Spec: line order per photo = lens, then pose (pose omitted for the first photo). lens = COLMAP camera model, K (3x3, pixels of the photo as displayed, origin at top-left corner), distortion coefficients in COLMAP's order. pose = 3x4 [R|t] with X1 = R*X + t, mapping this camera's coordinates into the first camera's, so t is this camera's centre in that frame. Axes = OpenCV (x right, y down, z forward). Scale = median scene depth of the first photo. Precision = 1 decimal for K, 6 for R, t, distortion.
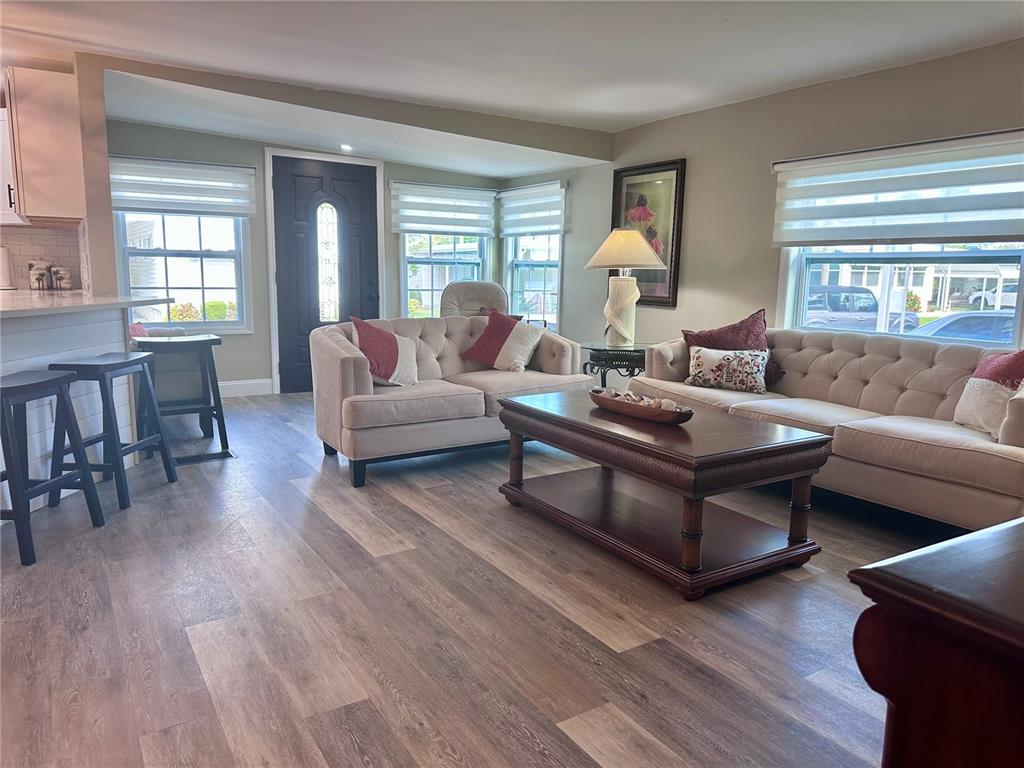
lens RADIAL K [[710.1, 0, 512.0], [0, 710.1, 384.0], [0, 0, 1]] dist [0.149039, -0.183980]
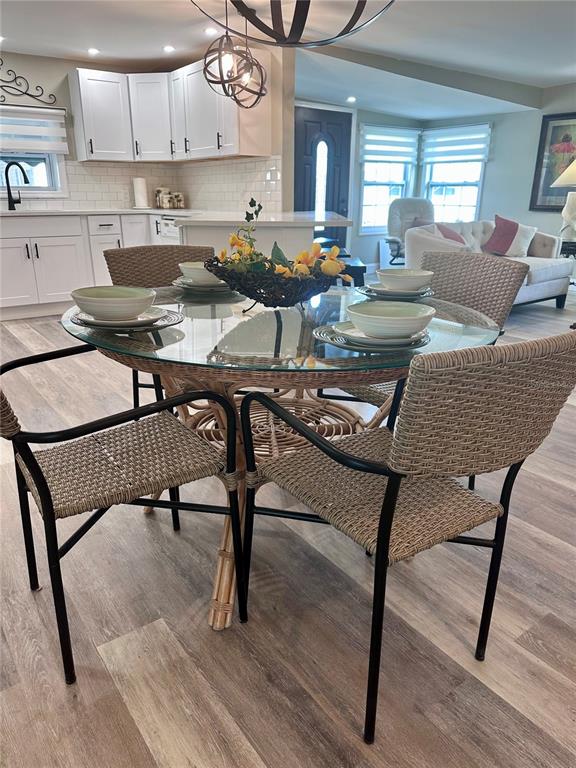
lens RADIAL K [[553.6, 0, 288.0], [0, 553.6, 384.0], [0, 0, 1]] dist [0.001659, -0.006571]
pose [[0.997716, -0.033333, 0.058757, -0.591694], [0.022546, 0.984219, 0.175510, 0.031844], [-0.063680, -0.173784, 0.982723, -0.190195]]
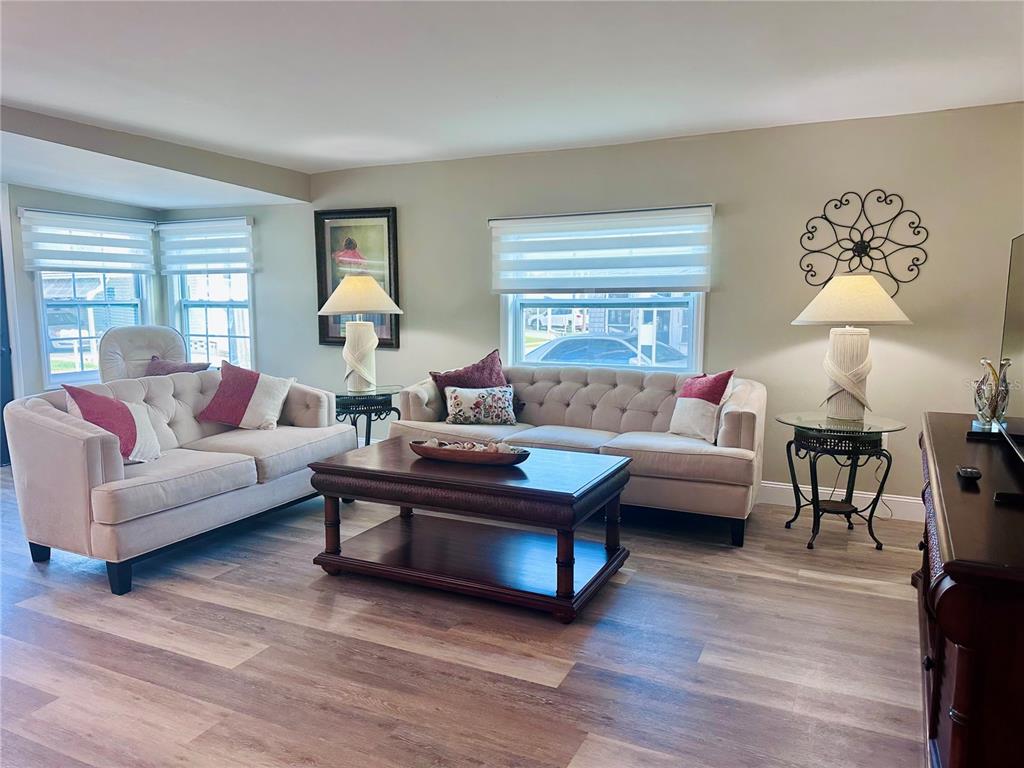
lens RADIAL K [[718.6, 0, 512.0], [0, 718.6, 384.0], [0, 0, 1]] dist [0.095642, -0.134387]
pose [[0.851354, -0.078190, 0.518731, -0.212595], [0.097566, 0.995178, -0.010122, -0.036020], [-0.515438, 0.059228, 0.854877, 0.039725]]
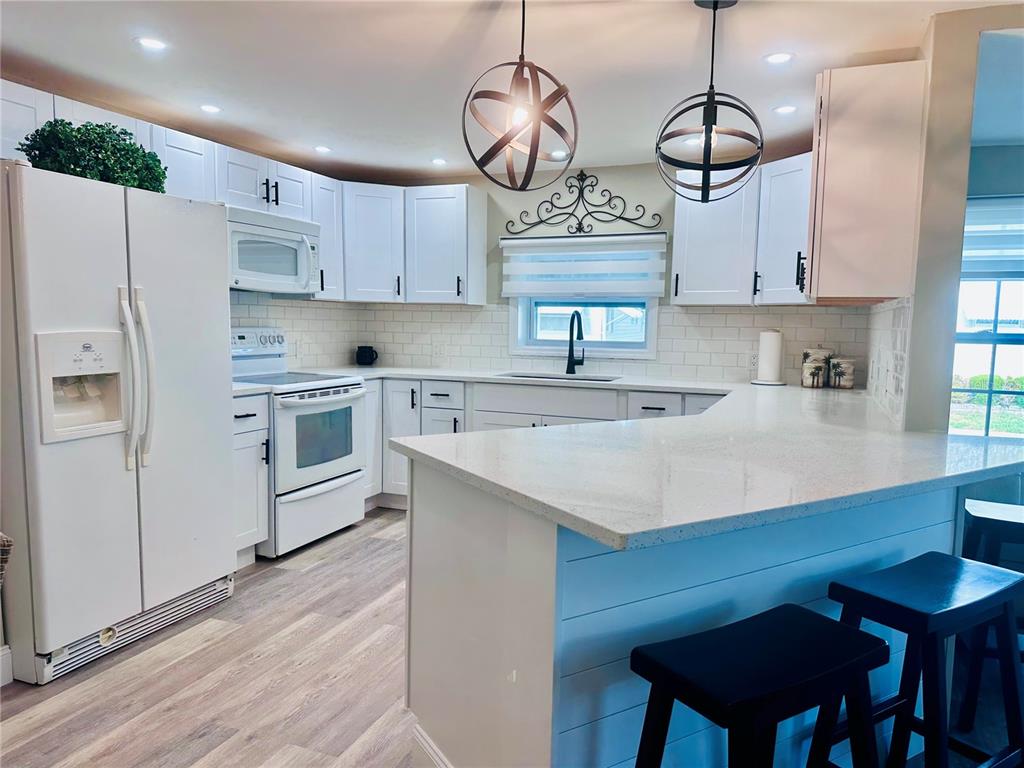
lens RADIAL K [[718.6, 0, 512.0], [0, 718.6, 384.0], [0, 0, 1]] dist [0.095642, -0.134387]
pose [[0.584433, 0.067758, -0.808608, -0.261397], [-0.134190, 0.990857, -0.013957, -0.097010], [0.800269, 0.116664, 0.588182, 0.365370]]
